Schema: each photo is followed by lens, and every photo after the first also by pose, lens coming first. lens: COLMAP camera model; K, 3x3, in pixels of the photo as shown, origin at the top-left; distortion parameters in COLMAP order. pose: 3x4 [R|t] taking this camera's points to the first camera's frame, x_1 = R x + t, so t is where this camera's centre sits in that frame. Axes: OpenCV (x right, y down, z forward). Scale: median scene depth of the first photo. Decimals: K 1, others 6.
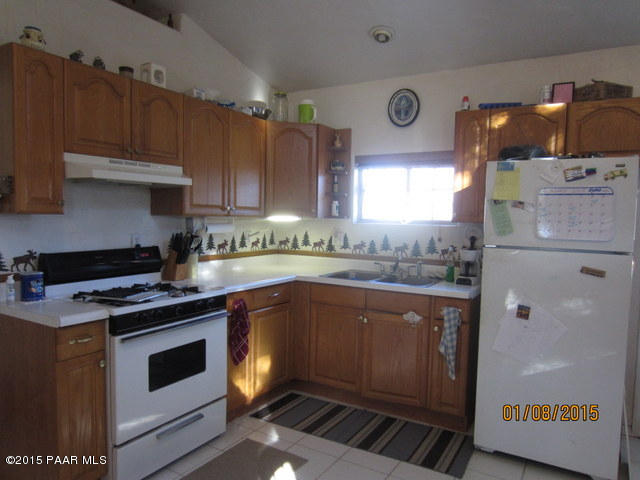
lens RADIAL K [[459.6, 0, 320.8], [0, 459.6, 244.0], [0, 0, 1]] dist [-0.025131, 0.011433]
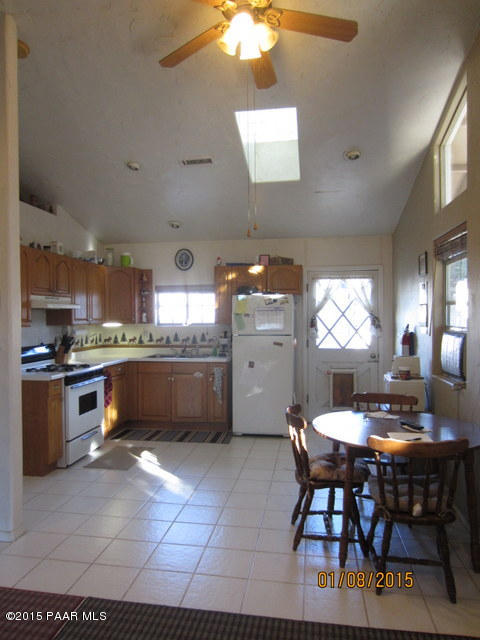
lens RADIAL K [[459.6, 0, 238.8], [0, 459.6, 320.1], [0, 0, 1]] dist [-0.025131, 0.011433]
pose [[0.926323, -0.029348, 0.375585, -0.331736], [0.048747, 0.997917, -0.042248, 0.021433], [-0.373563, 0.057444, 0.925824, -0.786520]]
